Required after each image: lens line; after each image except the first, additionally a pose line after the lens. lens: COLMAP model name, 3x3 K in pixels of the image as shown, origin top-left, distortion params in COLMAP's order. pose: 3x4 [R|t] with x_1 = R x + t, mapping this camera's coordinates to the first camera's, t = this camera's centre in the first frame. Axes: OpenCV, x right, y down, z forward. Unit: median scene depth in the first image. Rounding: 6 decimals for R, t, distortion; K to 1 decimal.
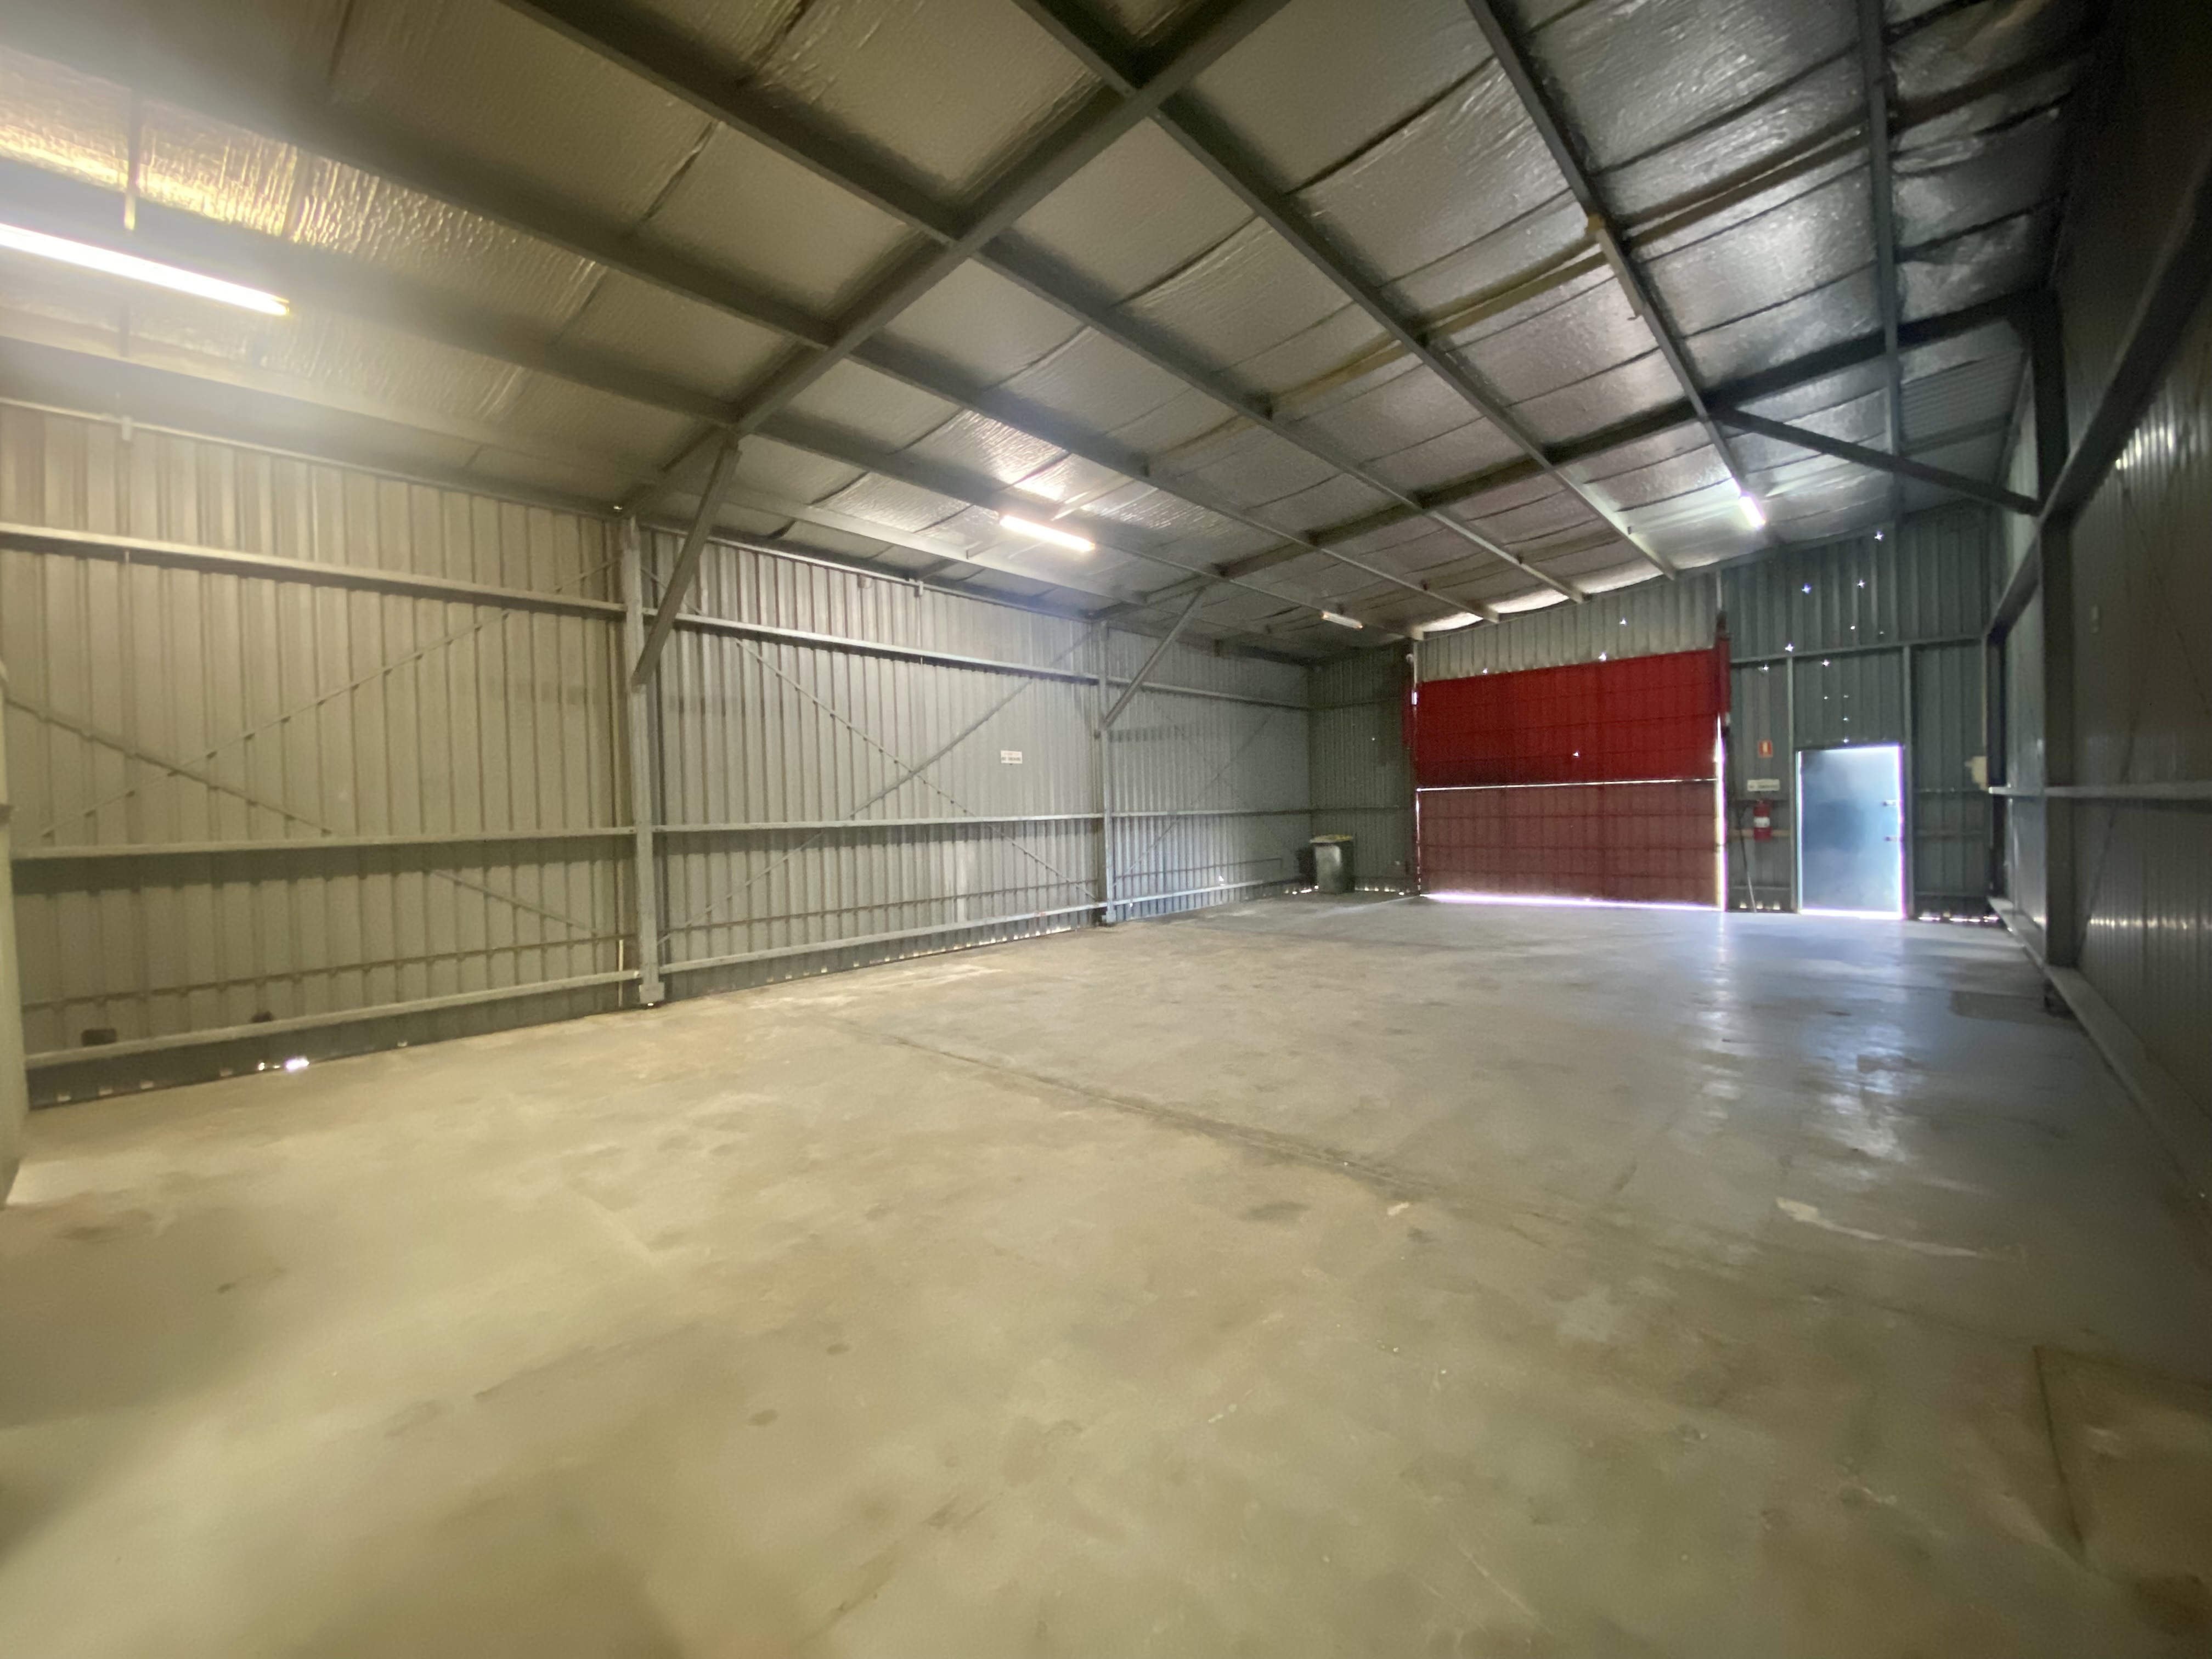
lens RADIAL K [[882.8, 0, 1106.0], [0, 882.8, 829.5], [0, 0, 1]] dist [-0.000166, -0.000087]
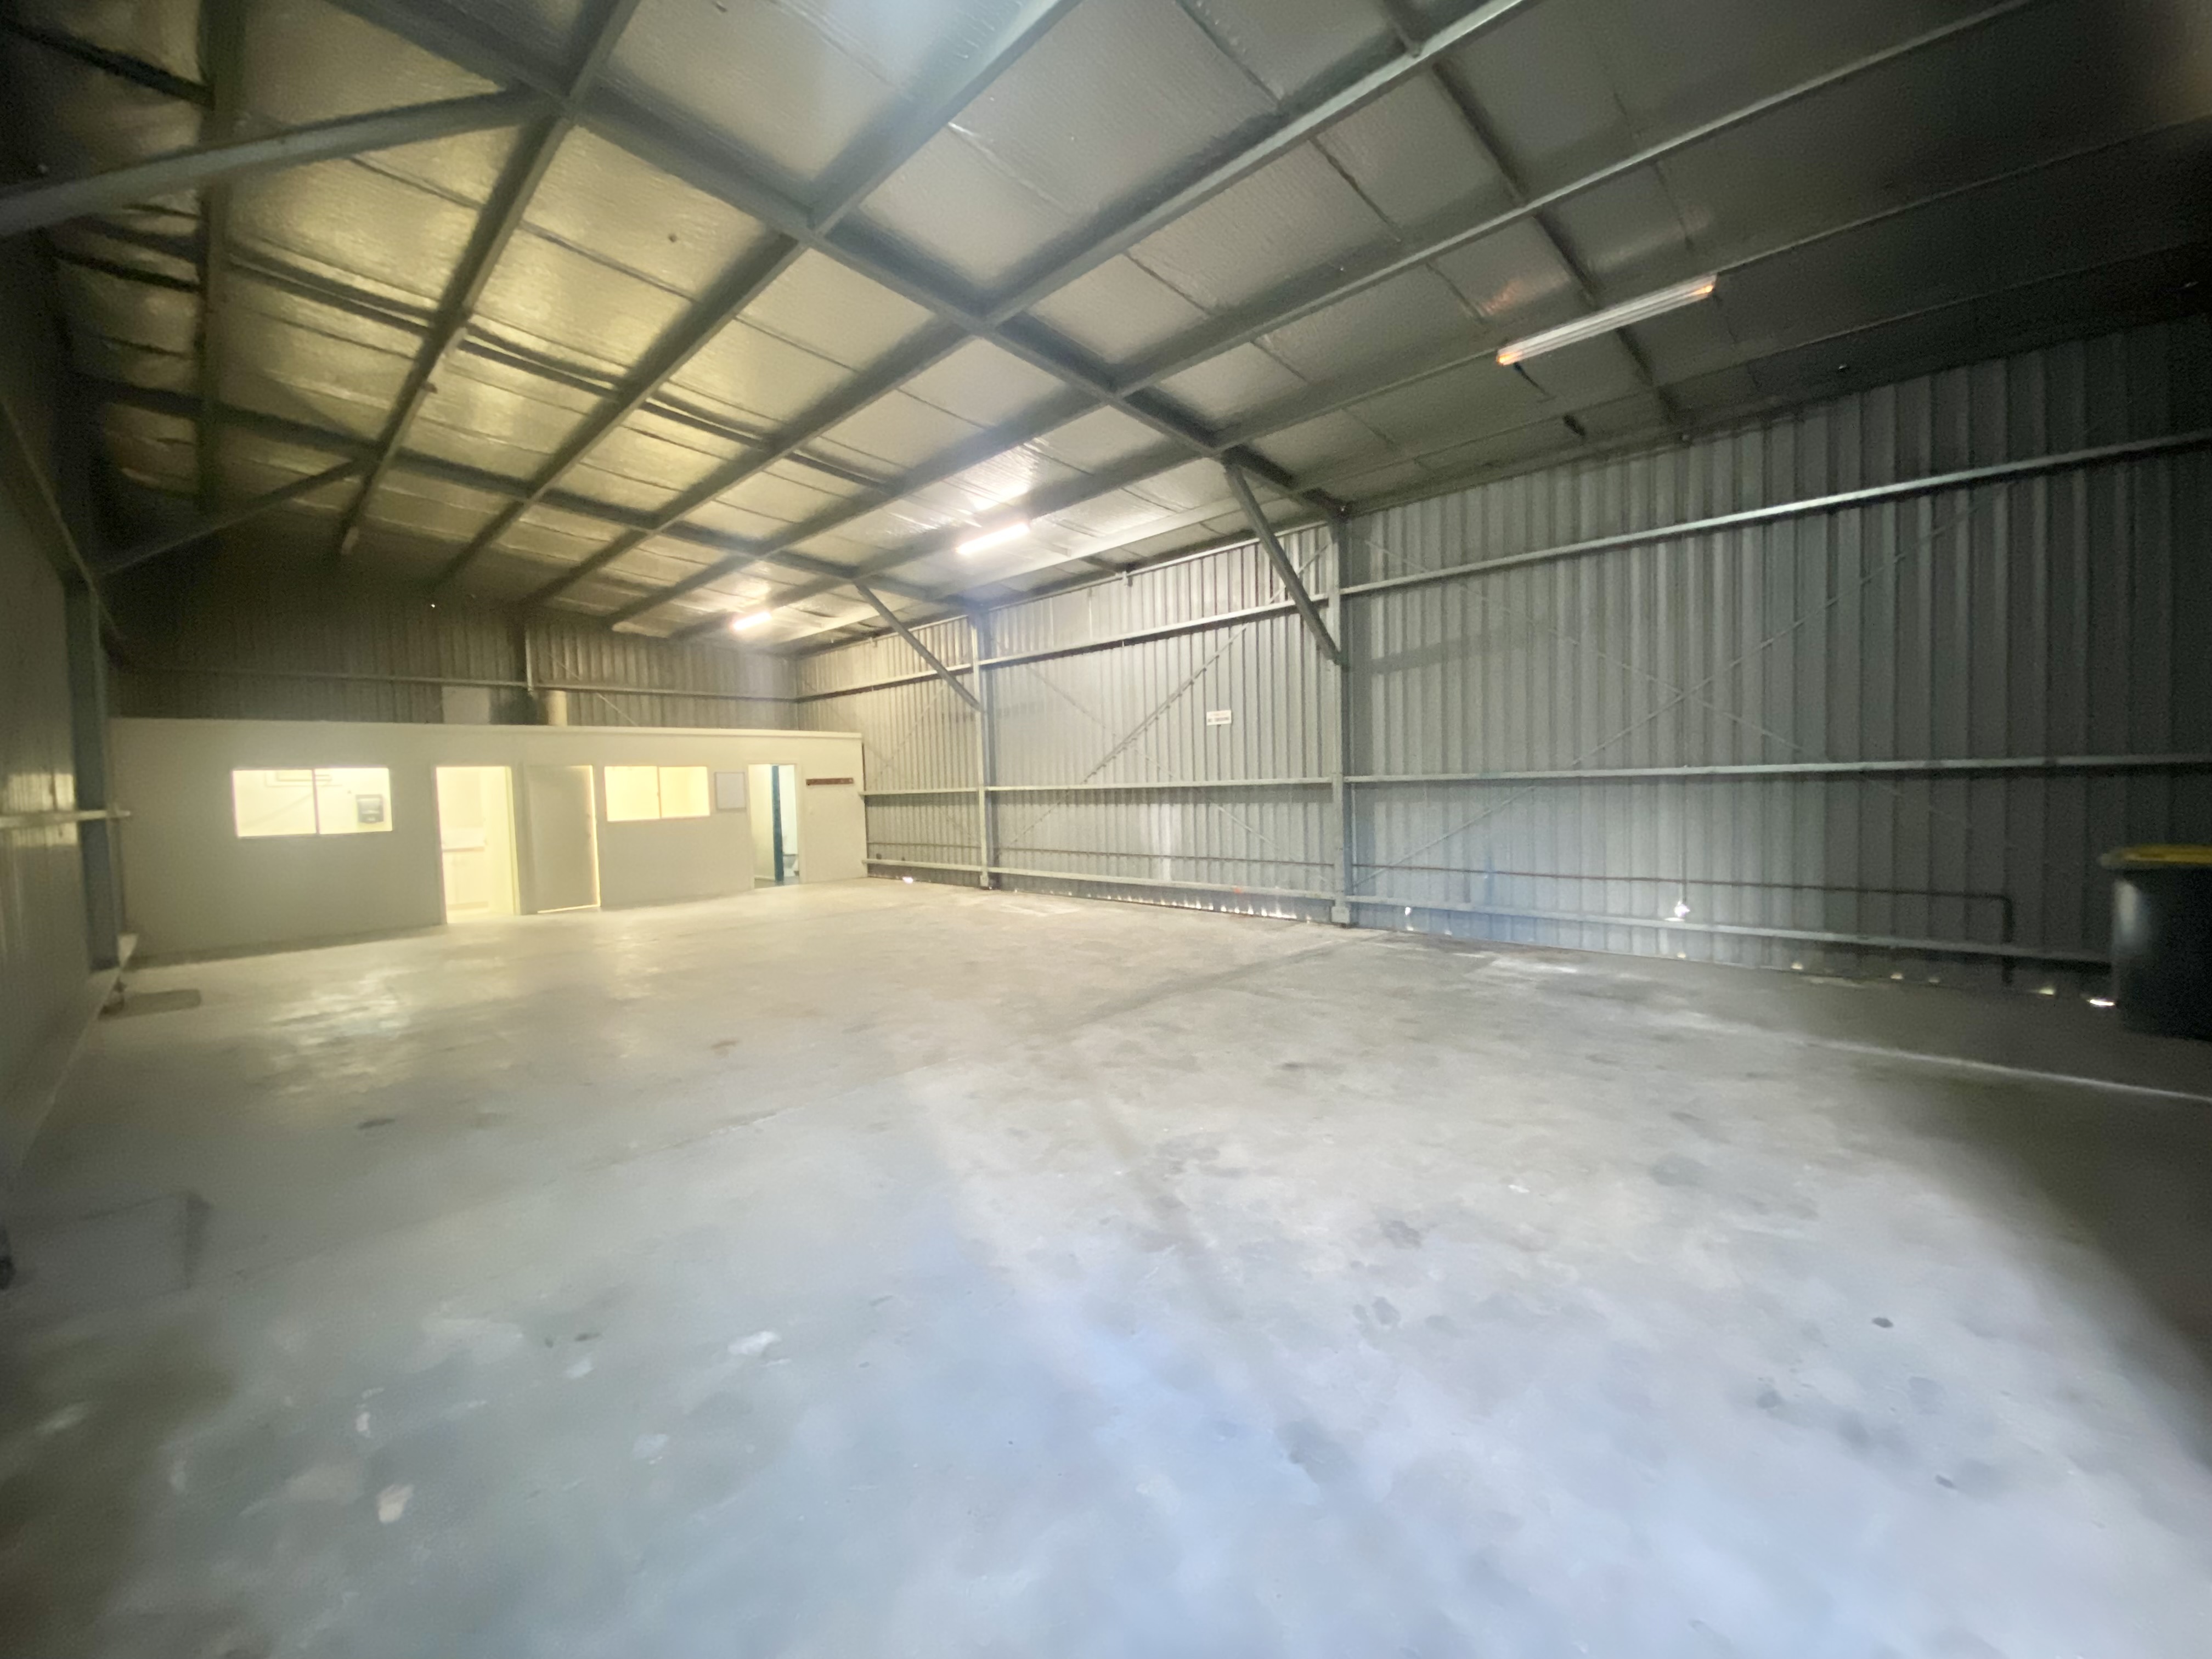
lens RADIAL K [[882.8, 0, 1106.0], [0, 882.8, 829.5], [0, 0, 1]] dist [-0.000166, -0.000087]
pose [[-0.050246, 0.084235, -0.995178, 0.952801], [0.013575, 0.996402, 0.083653, -0.049177], [0.998645, -0.009306, -0.051209, 1.045383]]
